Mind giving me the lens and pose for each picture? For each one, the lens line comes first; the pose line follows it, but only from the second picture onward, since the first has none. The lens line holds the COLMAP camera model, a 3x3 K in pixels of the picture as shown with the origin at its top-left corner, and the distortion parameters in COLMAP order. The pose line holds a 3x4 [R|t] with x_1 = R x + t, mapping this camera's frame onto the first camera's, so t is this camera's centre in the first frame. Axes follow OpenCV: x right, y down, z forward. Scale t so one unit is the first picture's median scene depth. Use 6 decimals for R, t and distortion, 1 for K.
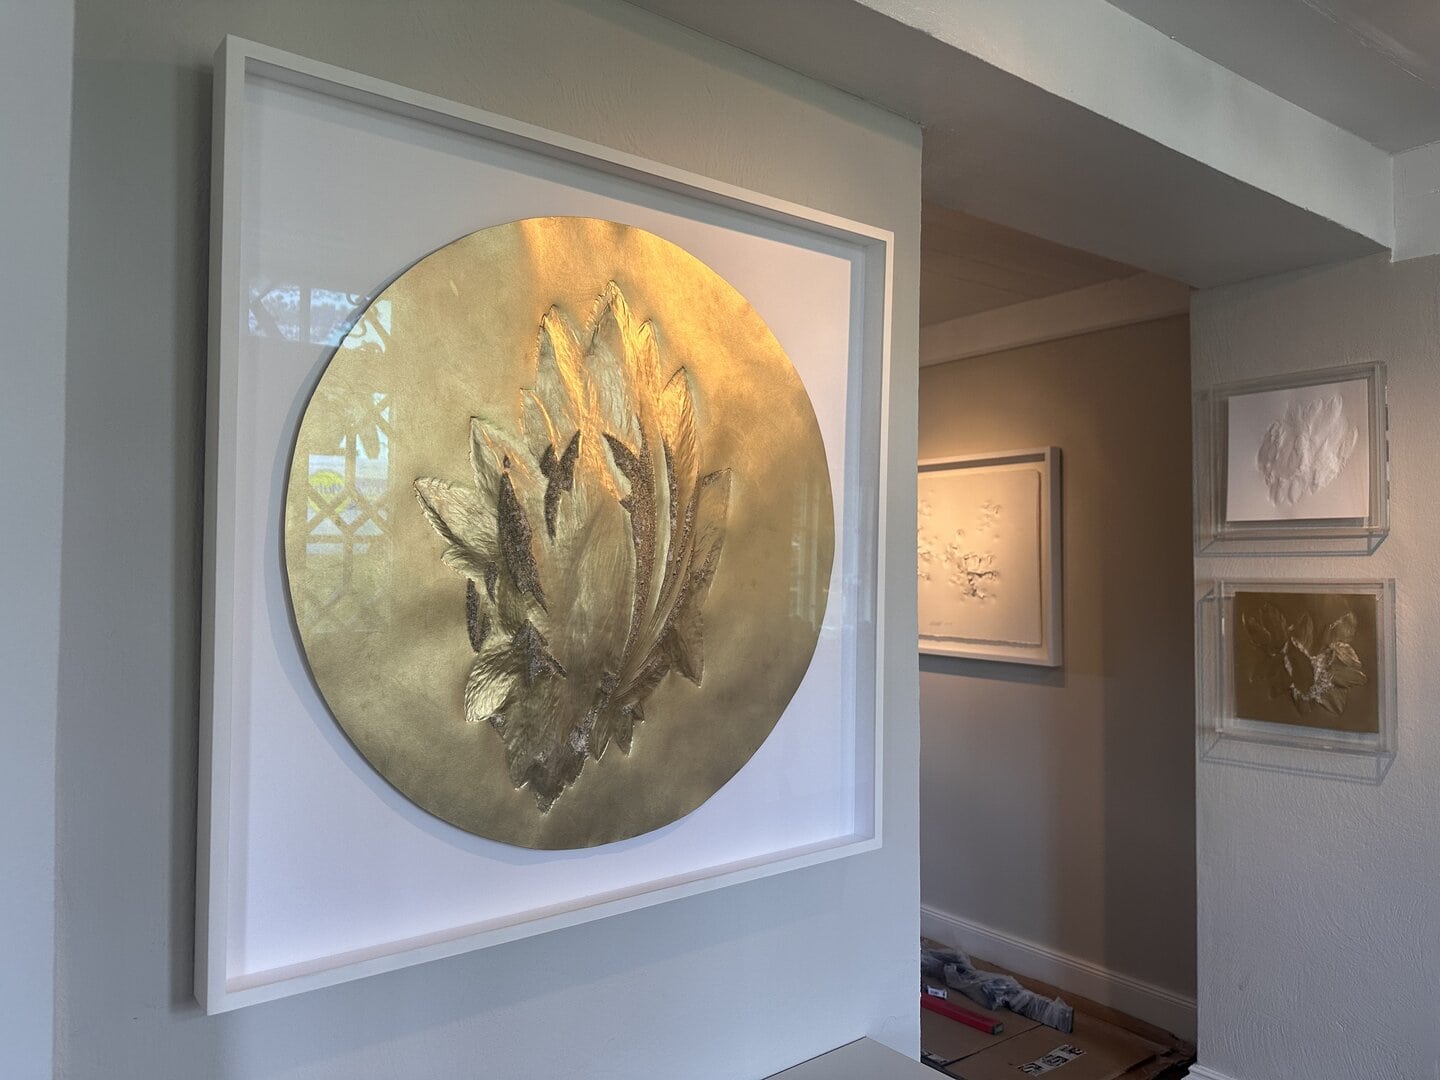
lens RADIAL K [[1026.2, 0, 720.0], [0, 1026.2, 540.0], [0, 0, 1]] dist [0.062809, -0.081706]
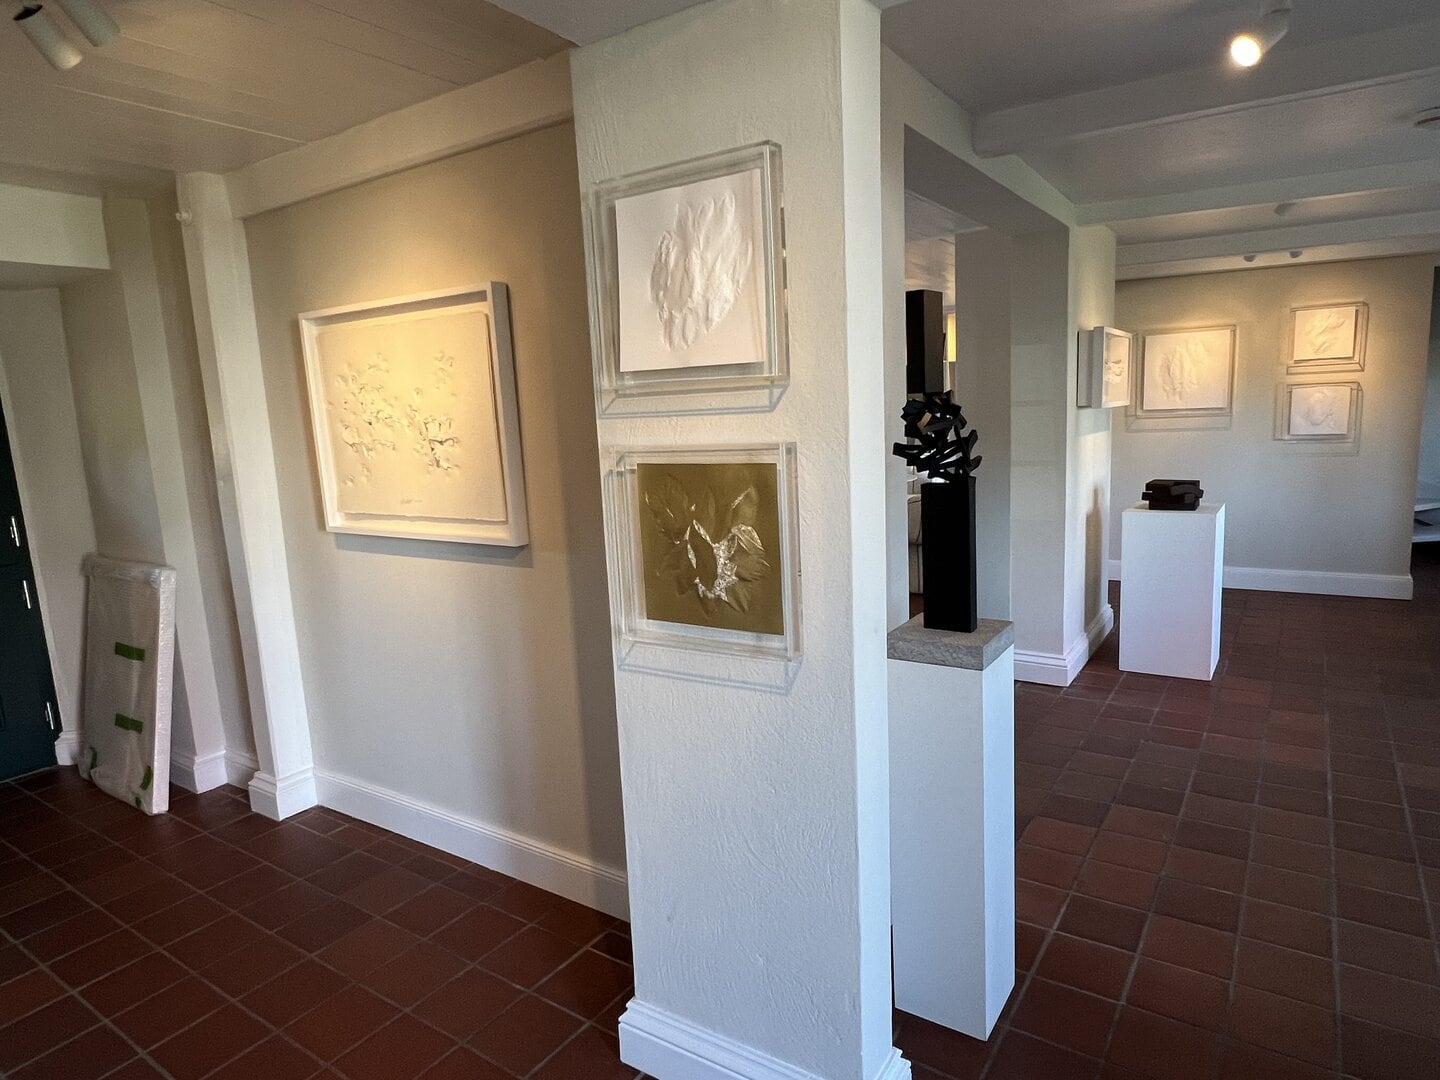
lens RADIAL K [[861.4, 0, 720.0], [0, 861.4, 540.0], [0, 0, 1]] dist [0.001738, 0.001067]
pose [[0.951820, -0.094576, 0.291710, 0.376272], [0.041655, 0.982311, 0.182563, -0.009558], [-0.303816, -0.161616, 0.938923, 0.378083]]
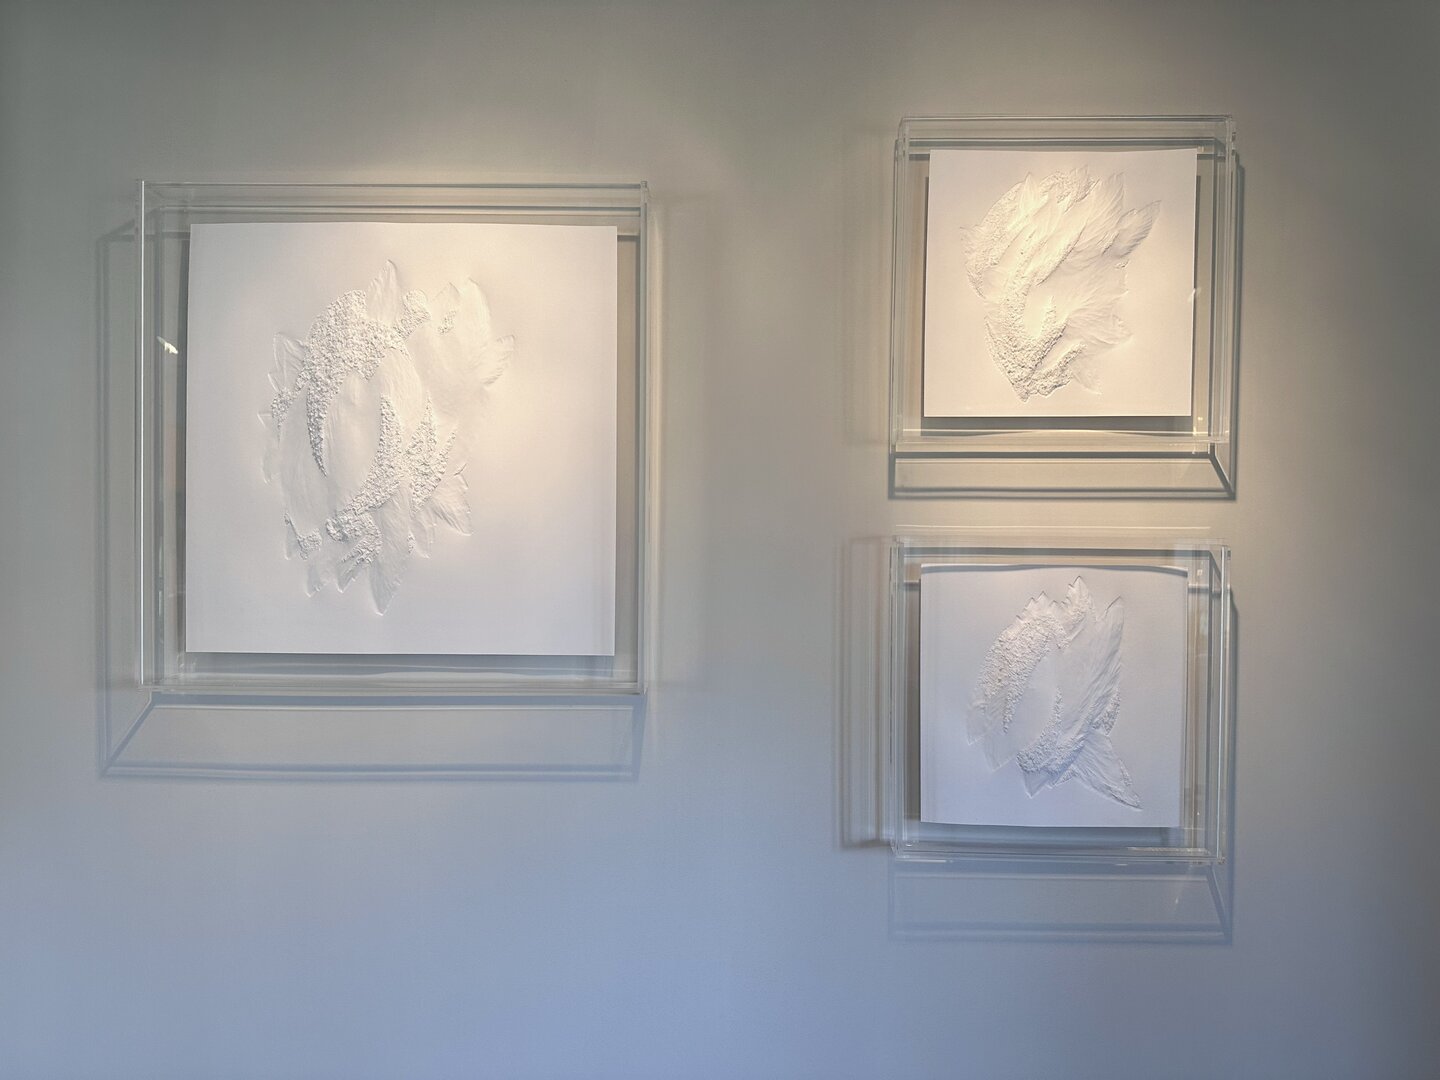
lens RADIAL K [[1026.2, 0, 720.0], [0, 1026.2, 540.0], [0, 0, 1]] dist [0.062809, -0.081706]
pose [[0.623105, -0.005362, 0.782119, 0.758847], [-0.029149, 0.999123, 0.030072, 0.003744], [-0.781594, -0.041536, 0.622403, 0.719750]]
